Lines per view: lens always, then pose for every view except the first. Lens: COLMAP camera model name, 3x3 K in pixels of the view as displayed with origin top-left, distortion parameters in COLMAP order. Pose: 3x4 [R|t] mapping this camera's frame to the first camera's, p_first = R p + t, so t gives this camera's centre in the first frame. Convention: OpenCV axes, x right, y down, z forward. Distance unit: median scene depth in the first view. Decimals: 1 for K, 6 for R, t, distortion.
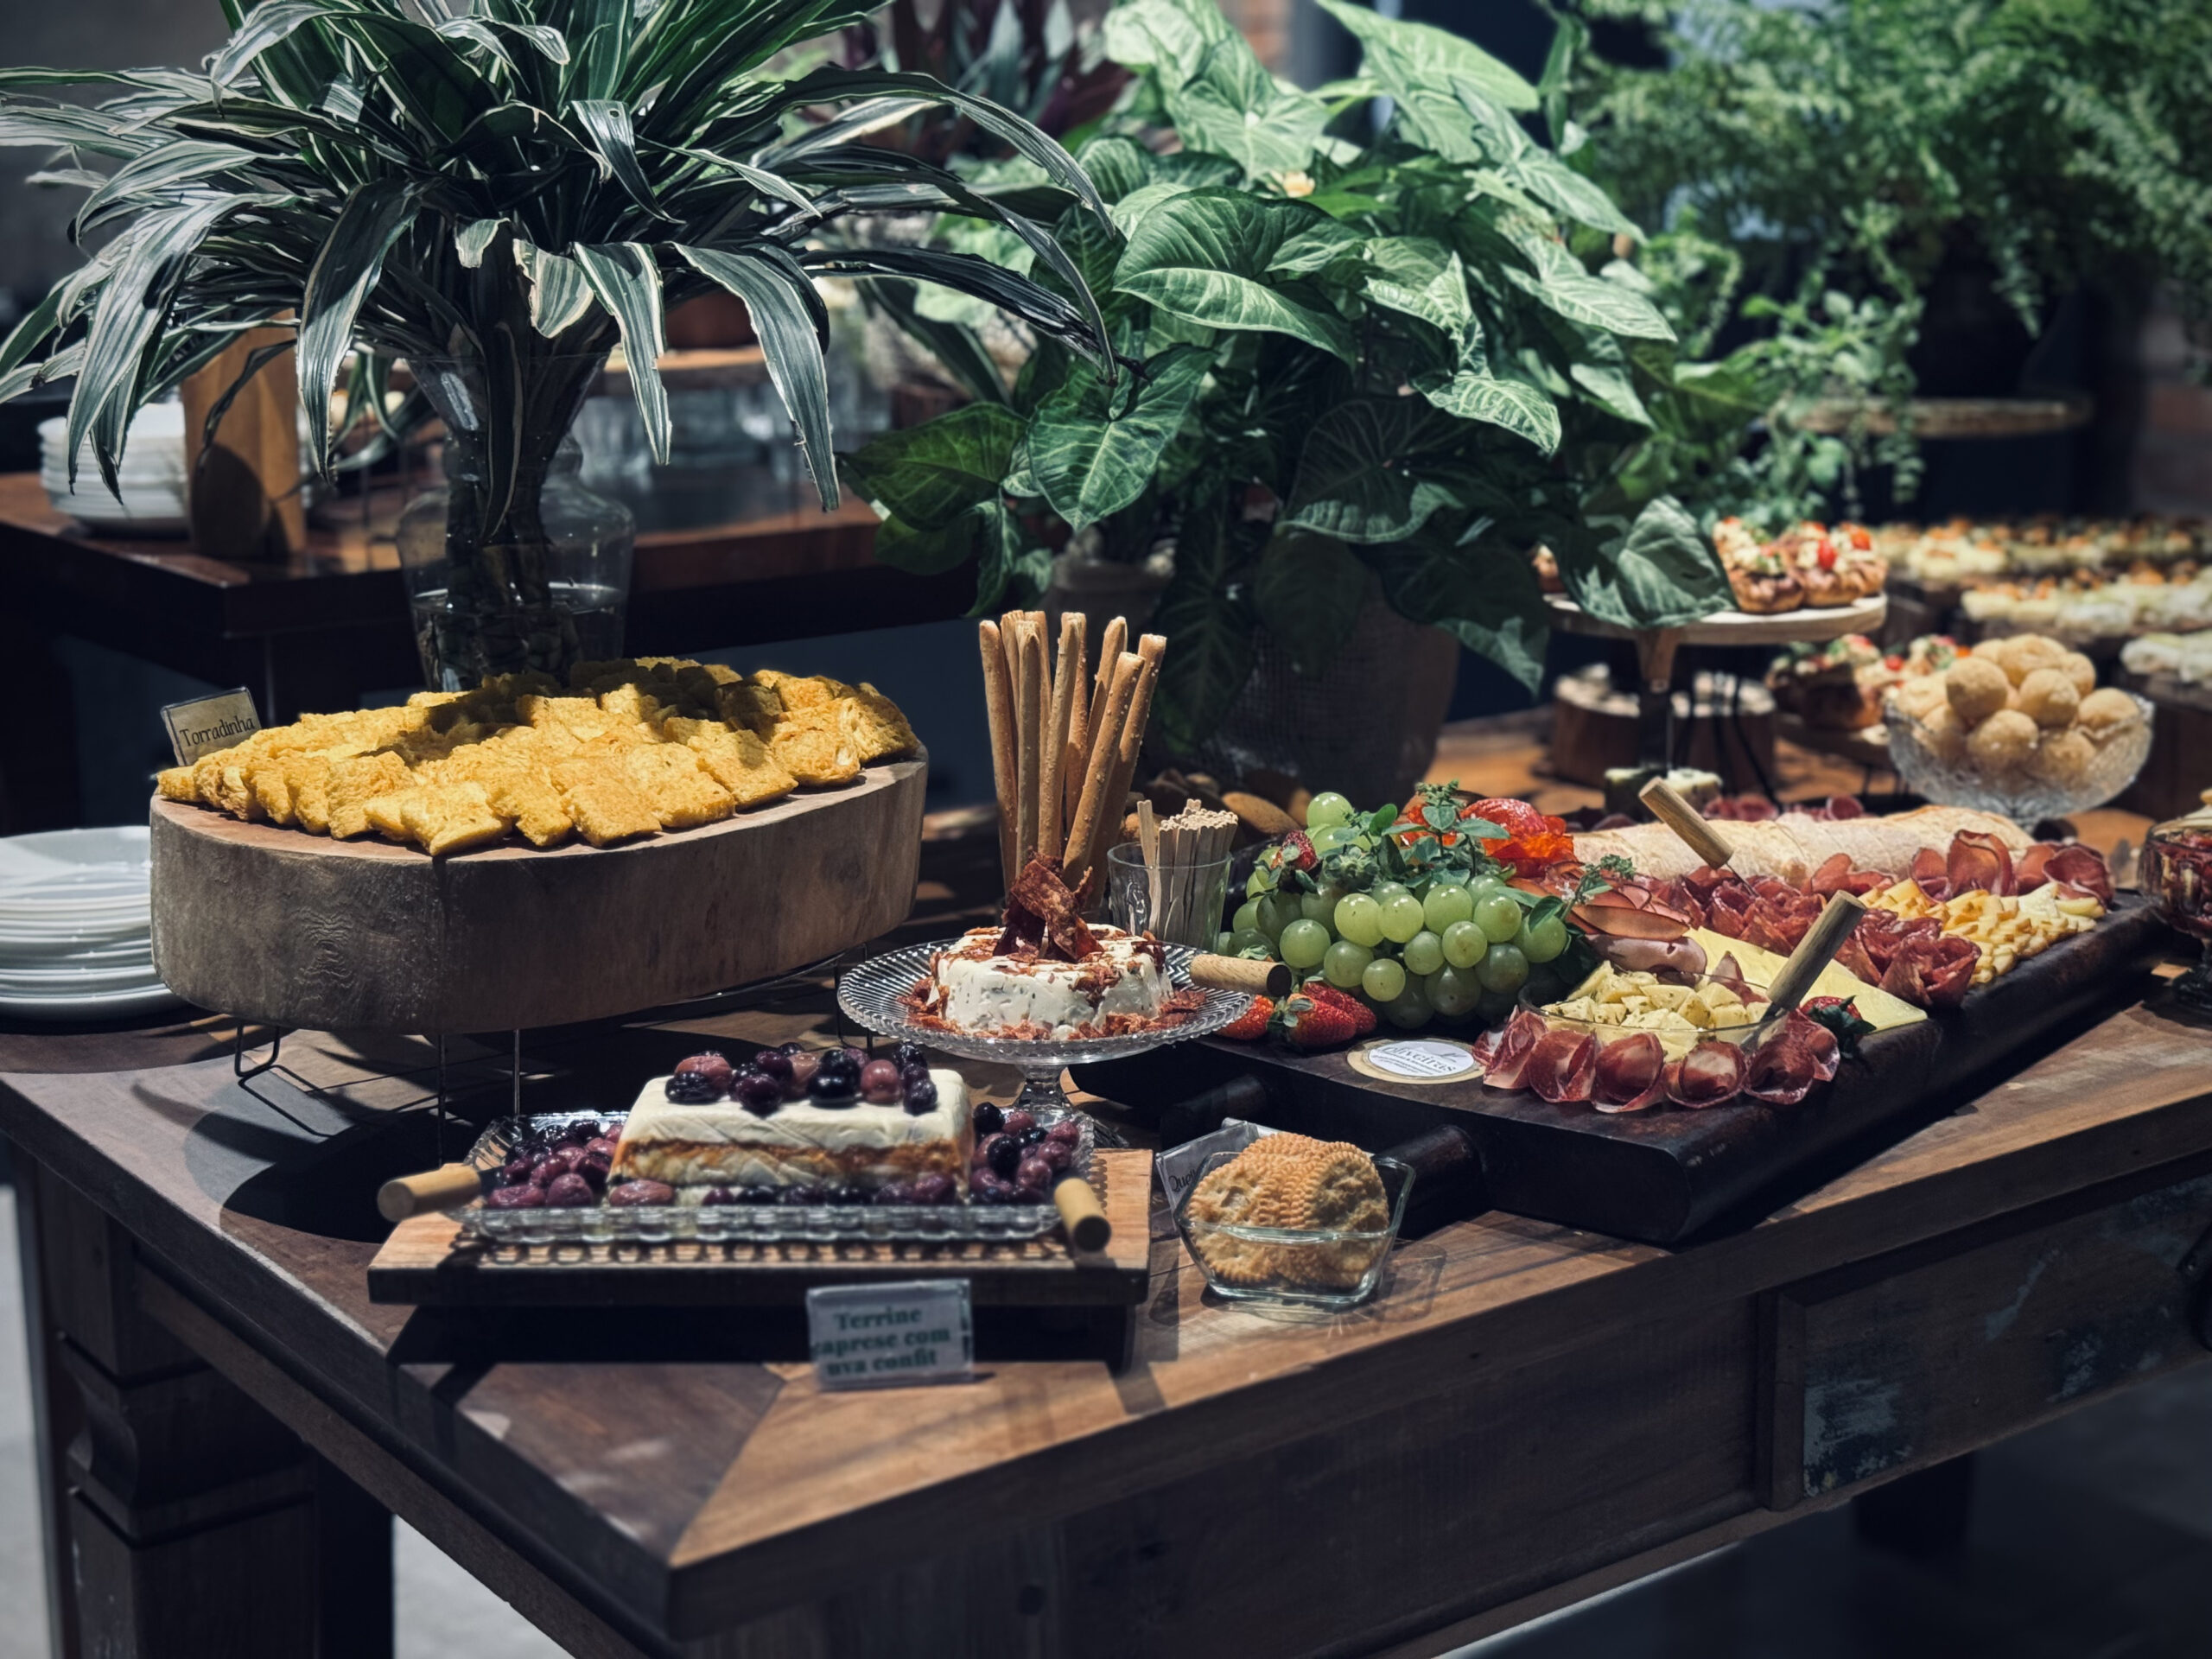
lens RADIAL K [[3070.2, 0, 1106.0], [0, 3070.2, 829.5], [0, 0, 1]] dist [0.157108, -0.060943]
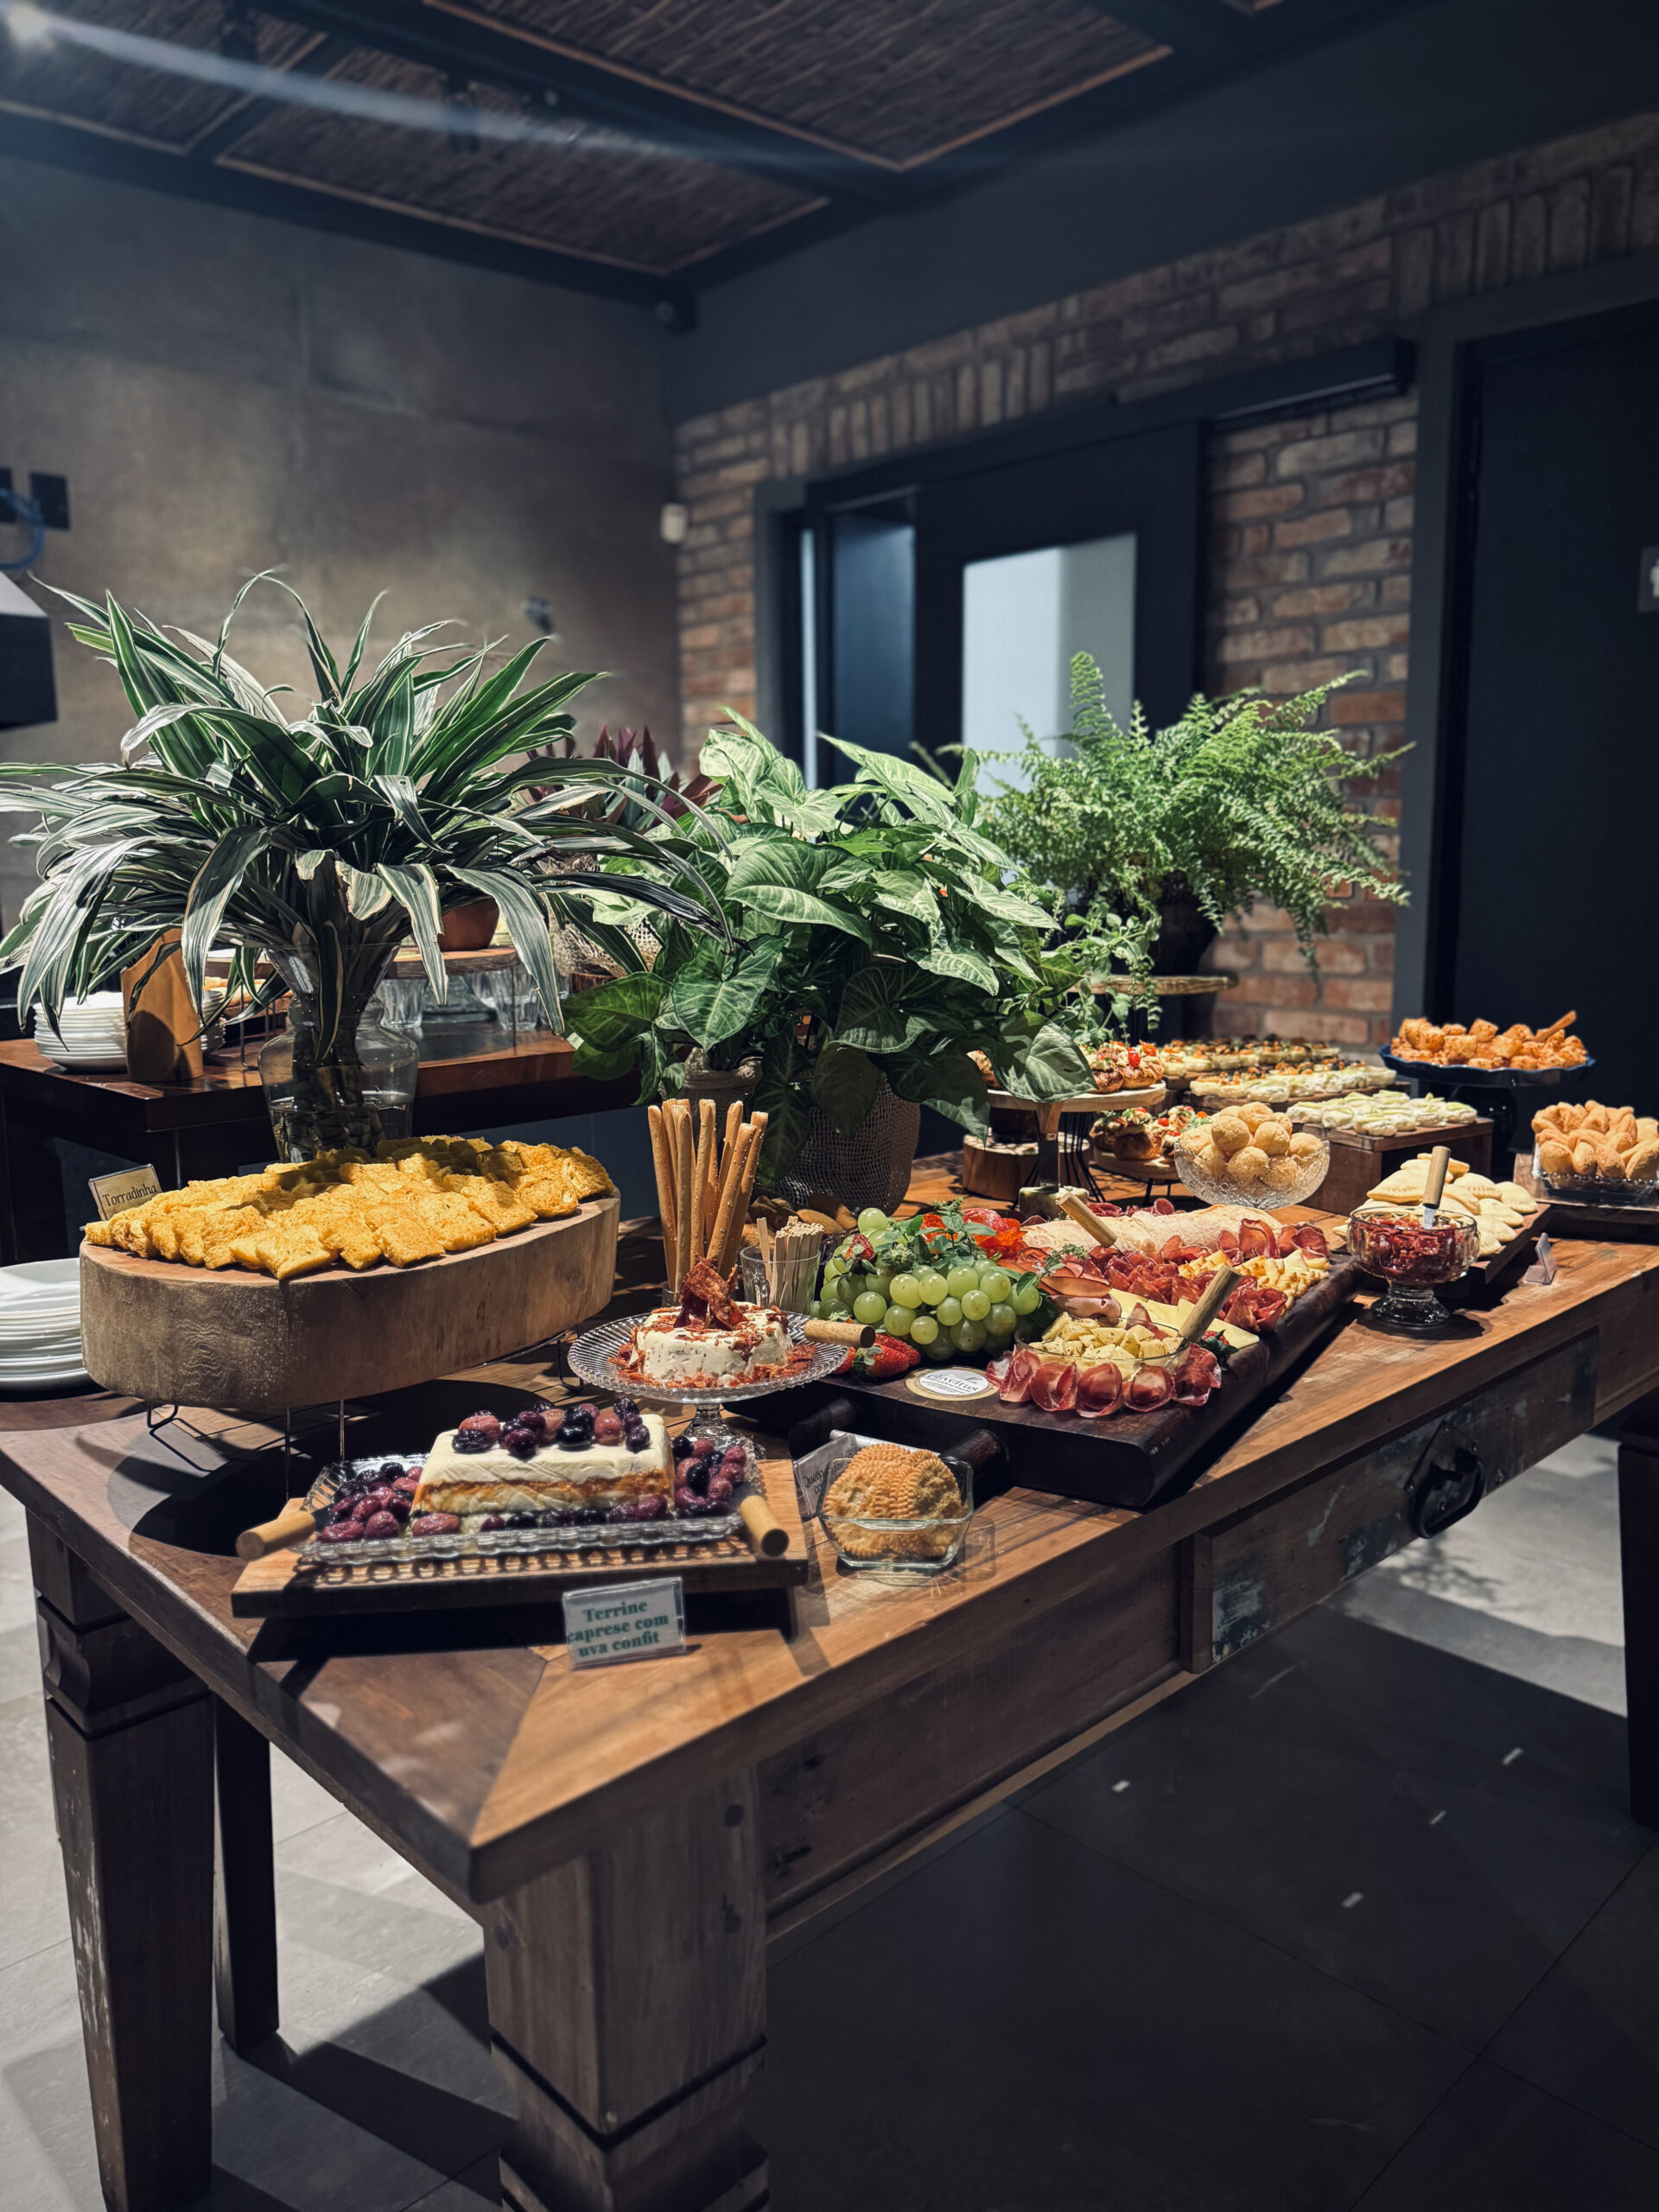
lens RADIAL K [[1550.9, 0, 829.5], [0, 1550.9, 1106.0], [0, 0, 1]] dist [0.197243, -0.433664]
pose [[0.993363, -0.026008, 0.112038, -0.042422], [0.034062, 0.996924, -0.070579, -0.009784], [-0.109858, 0.073927, 0.991194, 0.227302]]
